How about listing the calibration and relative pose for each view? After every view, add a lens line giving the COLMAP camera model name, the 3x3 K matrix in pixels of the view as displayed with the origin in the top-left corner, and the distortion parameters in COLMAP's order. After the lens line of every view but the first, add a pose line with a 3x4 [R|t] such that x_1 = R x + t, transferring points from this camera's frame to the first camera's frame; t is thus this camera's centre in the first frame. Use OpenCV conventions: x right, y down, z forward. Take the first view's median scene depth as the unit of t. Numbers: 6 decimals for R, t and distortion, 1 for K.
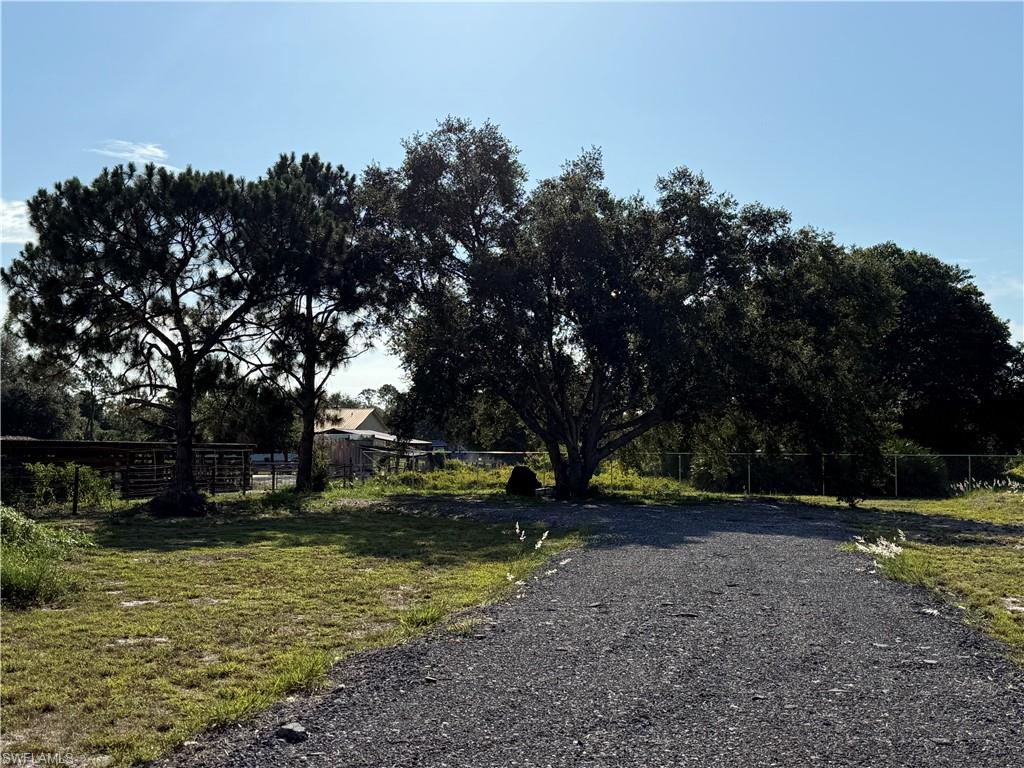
lens RADIAL K [[1216.8, 0, 512.0], [0, 1216.8, 384.0], [0, 0, 1]] dist [0.212271, -0.476252]
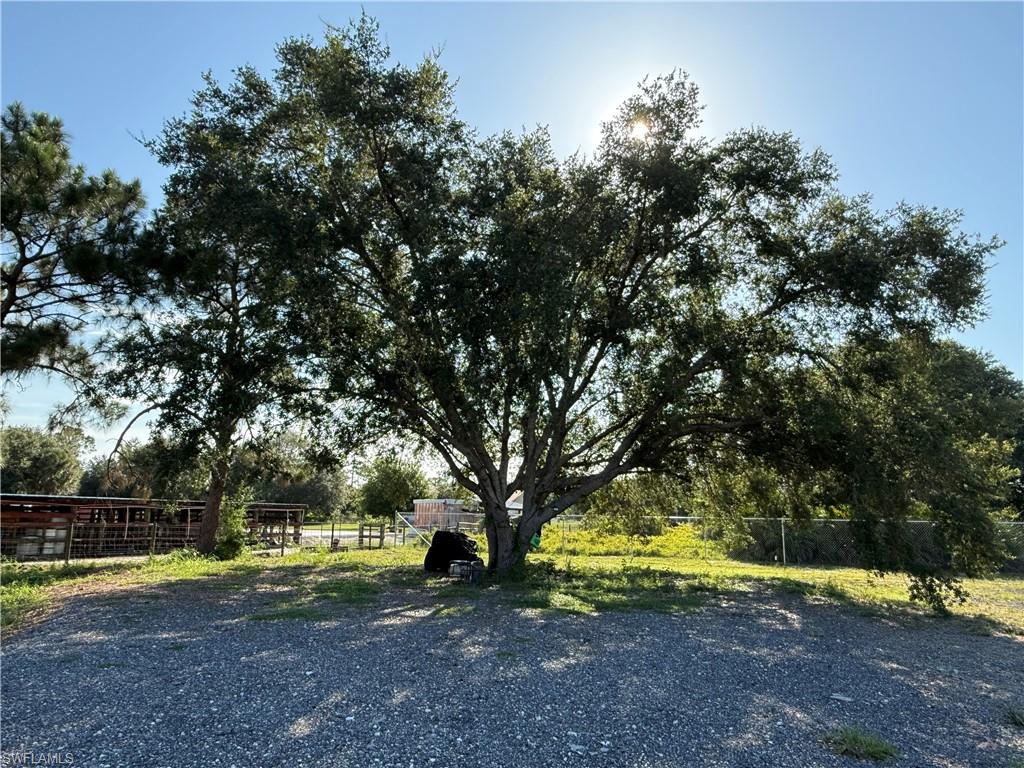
lens RADIAL K [[719.6, 0, 512.0], [0, 719.6, 384.0], [0, 0, 1]] dist [-0.002131, -0.001075]
pose [[0.979985, -0.023441, -0.197686, 0.134512], [-0.001477, 0.992160, -0.124968, 0.031937], [0.199066, 0.122759, 0.972267, 0.556561]]
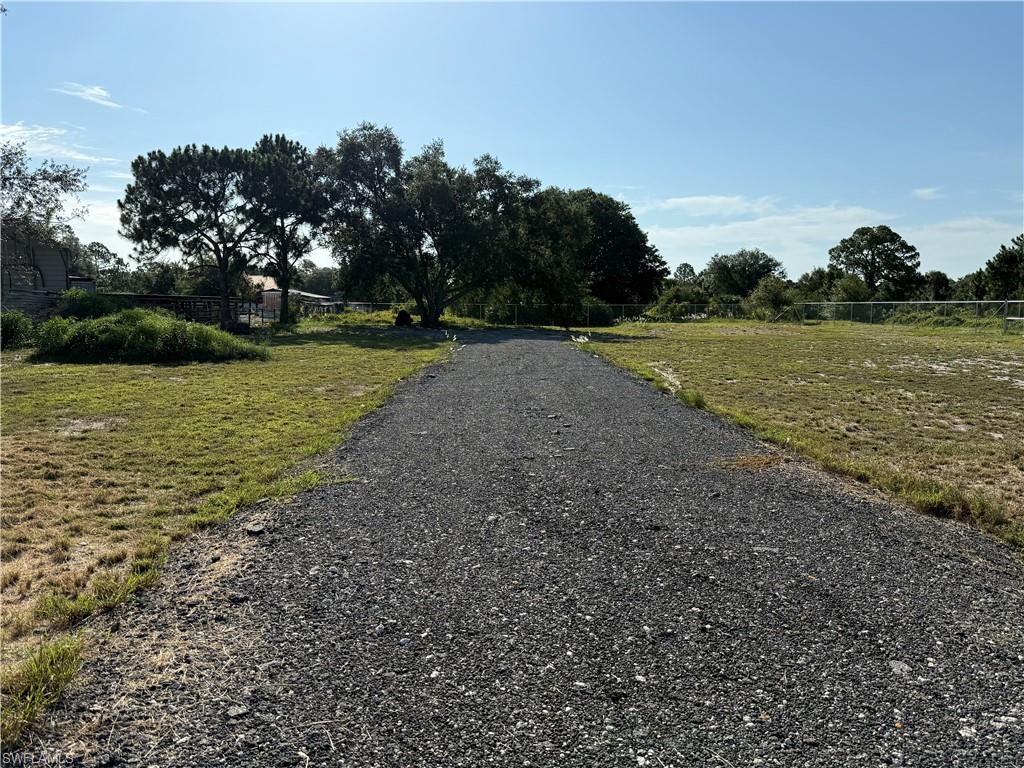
lens RADIAL K [[928.0, 0, 512.0], [0, 928.0, 384.0], [0, 0, 1]] dist [0.172635, -0.446532]
pose [[0.976626, -0.016481, 0.214315, -0.141464], [-0.013865, 0.990149, 0.139327, -0.024981], [-0.214500, -0.139042, 0.966777, -0.468404]]
